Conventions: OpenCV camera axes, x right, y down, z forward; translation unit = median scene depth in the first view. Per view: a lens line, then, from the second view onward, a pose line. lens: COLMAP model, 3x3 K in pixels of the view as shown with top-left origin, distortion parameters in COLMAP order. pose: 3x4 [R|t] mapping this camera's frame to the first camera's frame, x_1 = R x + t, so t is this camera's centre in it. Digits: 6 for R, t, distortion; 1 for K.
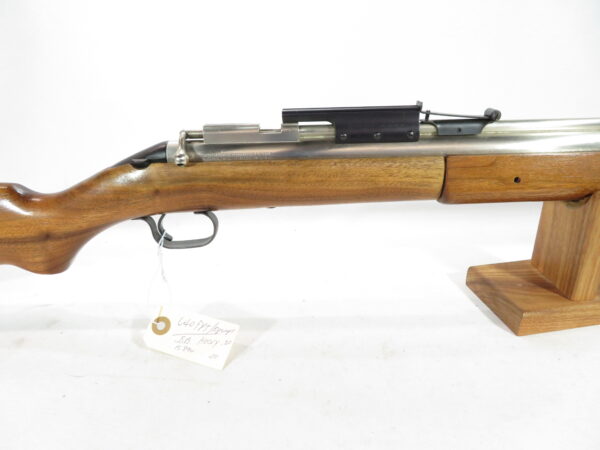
lens RADIAL K [[428.0, 0, 300.0], [0, 428.0, 225.0], [0, 0, 1]] dist [0.002375, 0.001092]
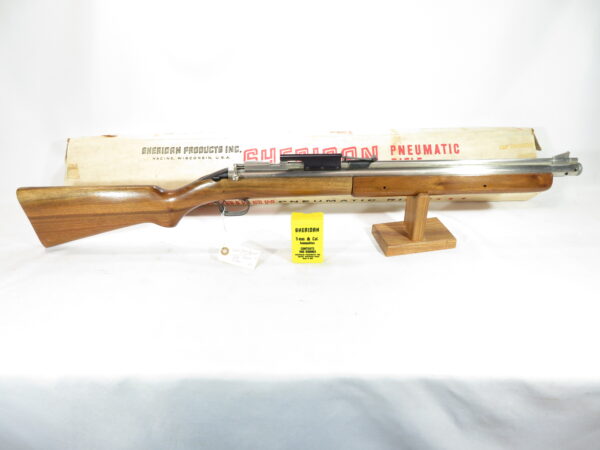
lens RADIAL K [[428.0, 0, 300.0], [0, 428.0, 225.0], [0, 0, 1]] dist [0.002375, 0.001092]
pose [[0.999759, 0.005396, 0.021257, 0.015131], [-0.007922, 0.992668, 0.120609, -0.172068], [-0.020451, -0.120748, 0.992472, -1.211837]]
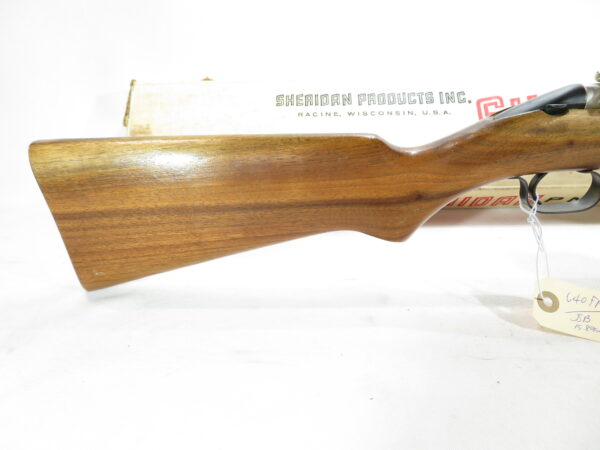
lens RADIAL K [[428.0, 0, 300.0], [0, 428.0, 225.0], [0, 0, 1]] dist [0.002375, 0.001092]
pose [[0.999906, 0.008476, 0.010766, -0.856007], [-0.008667, 0.999805, 0.017770, 0.071653], [-0.010613, -0.017862, 0.999784, 0.150084]]
